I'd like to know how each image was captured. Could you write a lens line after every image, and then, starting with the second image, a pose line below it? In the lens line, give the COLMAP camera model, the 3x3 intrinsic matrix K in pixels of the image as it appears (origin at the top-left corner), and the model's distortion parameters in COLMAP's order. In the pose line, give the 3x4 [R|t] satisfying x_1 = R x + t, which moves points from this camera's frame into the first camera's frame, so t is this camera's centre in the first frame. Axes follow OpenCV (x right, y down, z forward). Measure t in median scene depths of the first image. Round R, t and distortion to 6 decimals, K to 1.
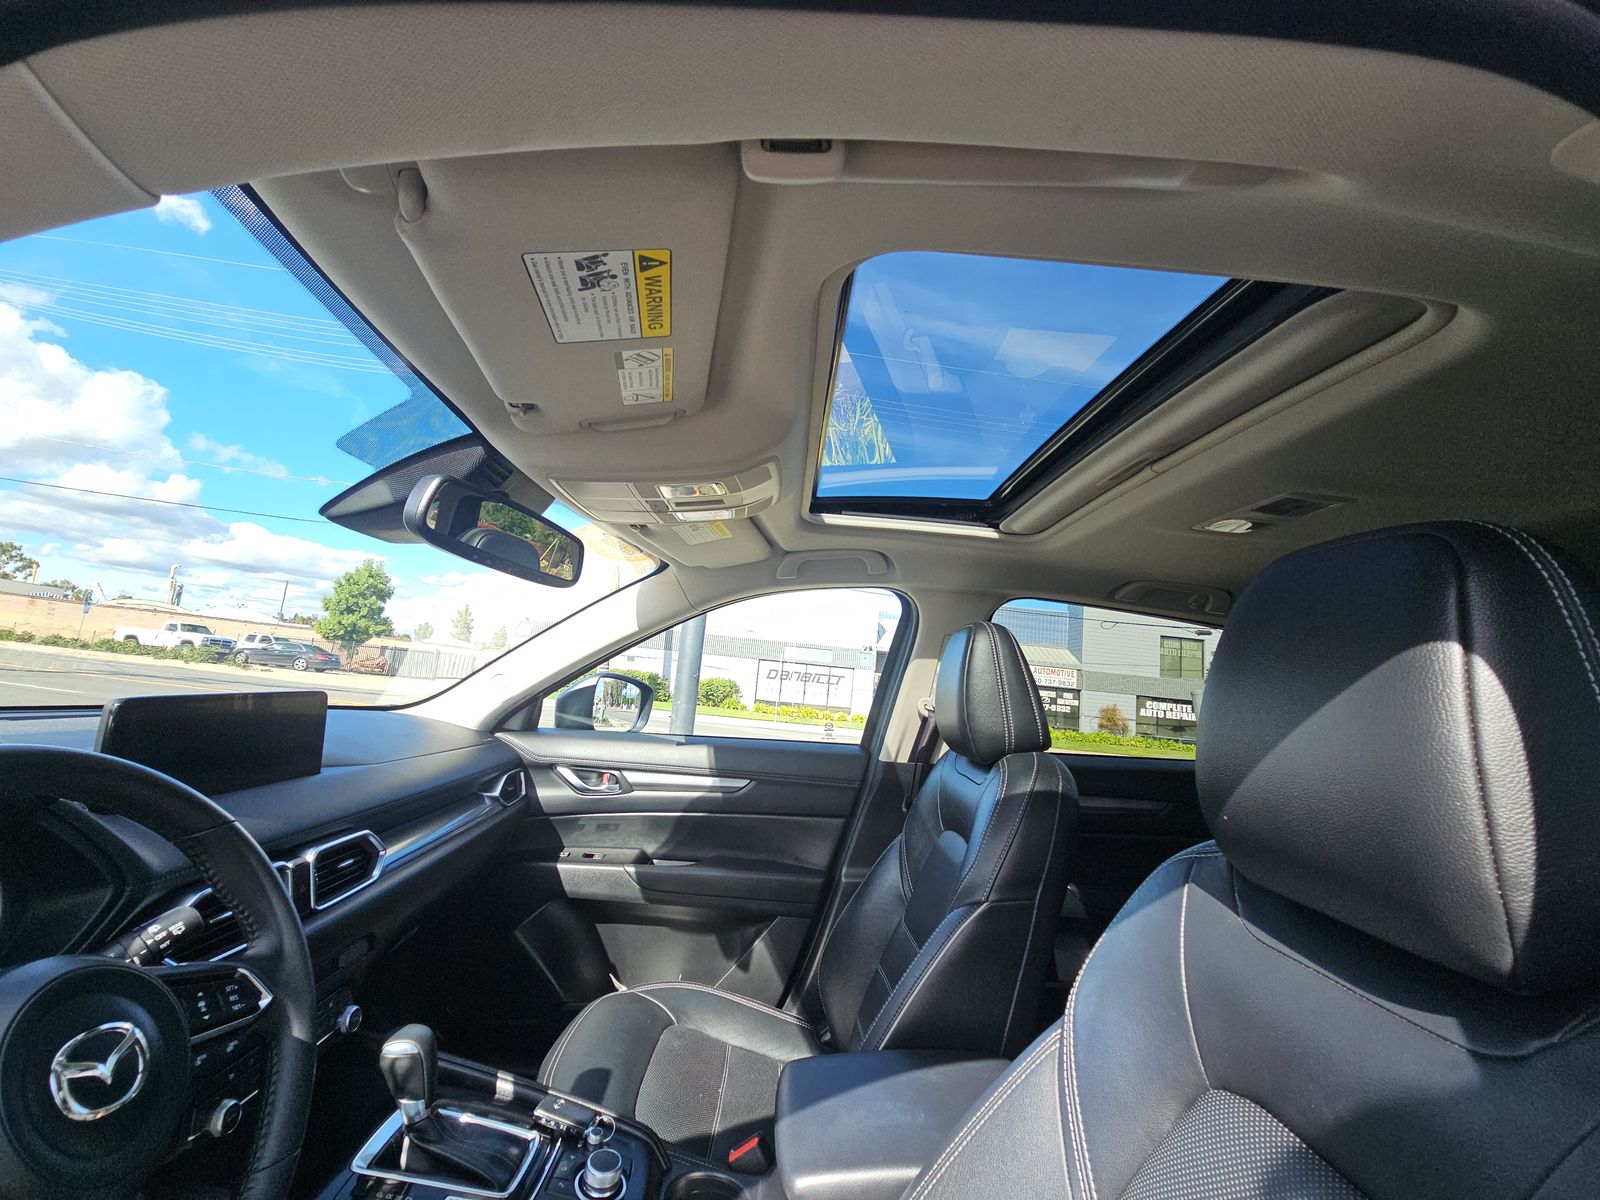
lens RADIAL K [[639.0, 0, 803.4], [0, 639.0, 604.7], [0, 0, 1]] dist [0.002366, -0.011791]
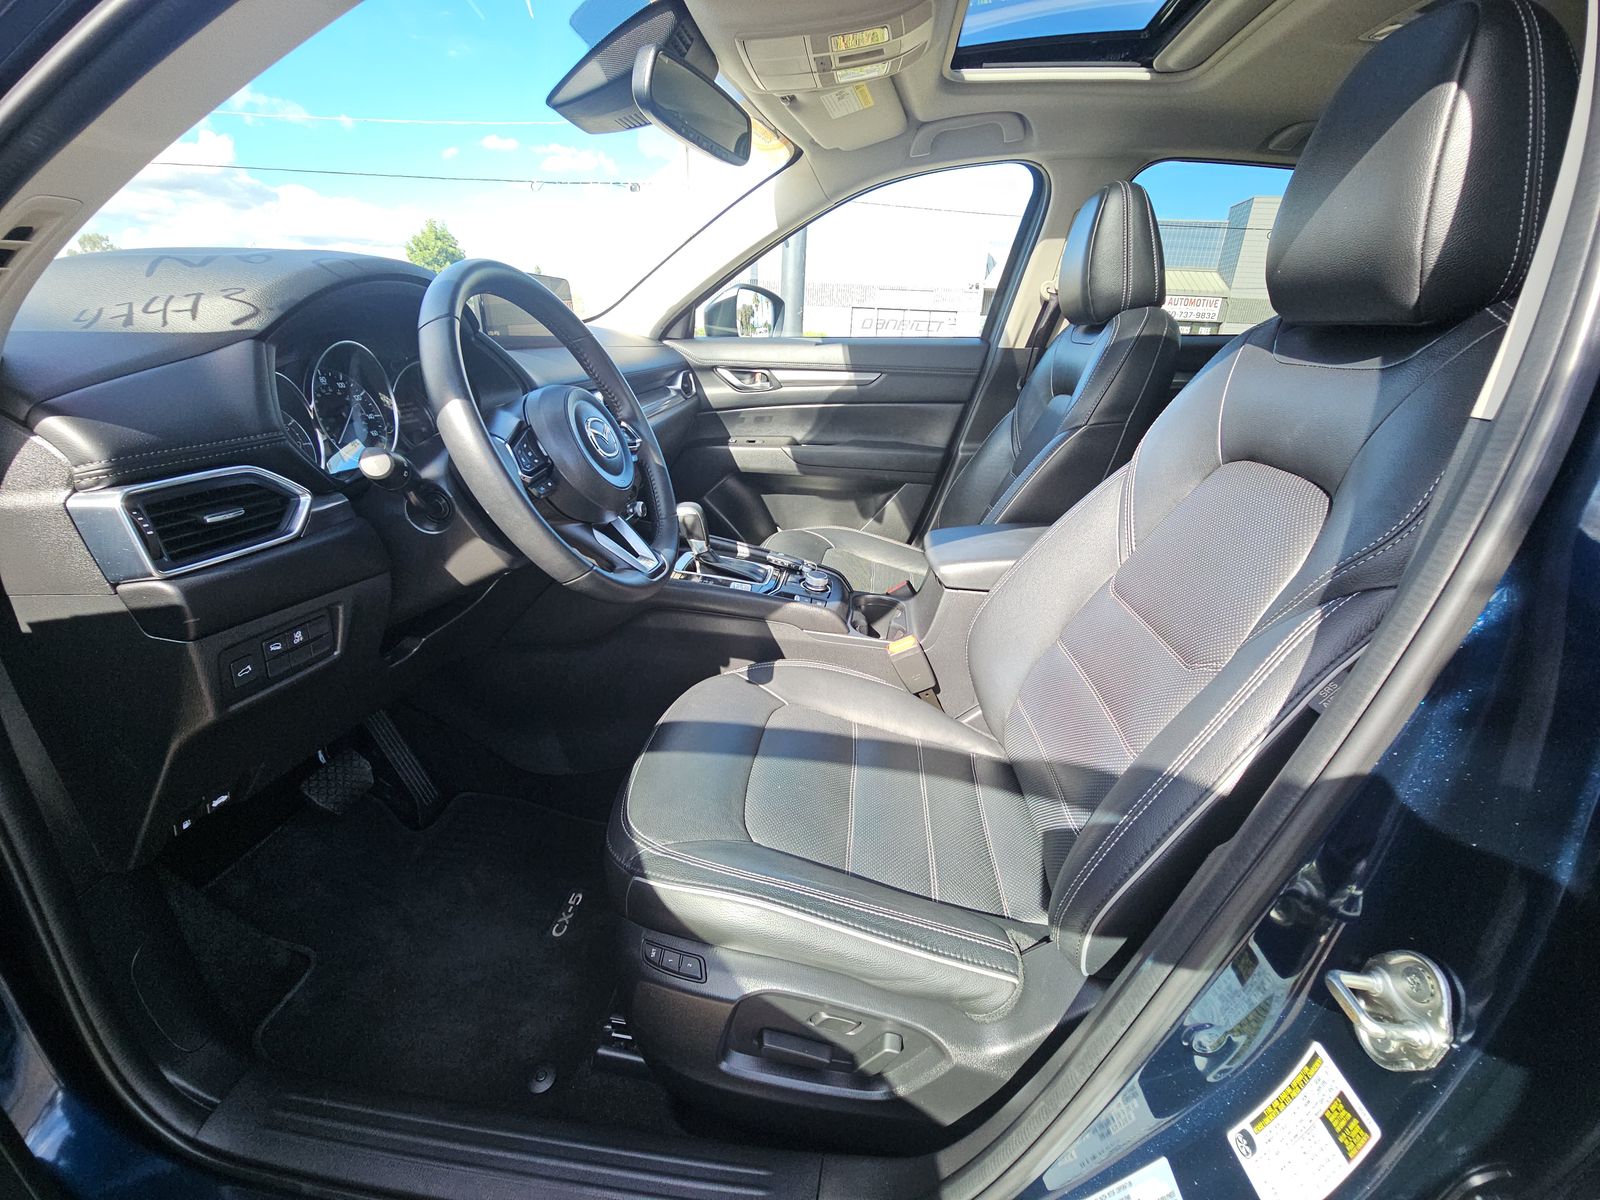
lens RADIAL K [[644.7, 0, 800.0], [0, 644.7, 600.0], [0, 0, 1]] dist [-0.001641, -0.004239]
pose [[0.989100, 0.005568, -0.147140, -0.056695], [0.066286, 0.875464, 0.478716, 0.069395], [0.131481, -0.483251, 0.865552, -0.232654]]
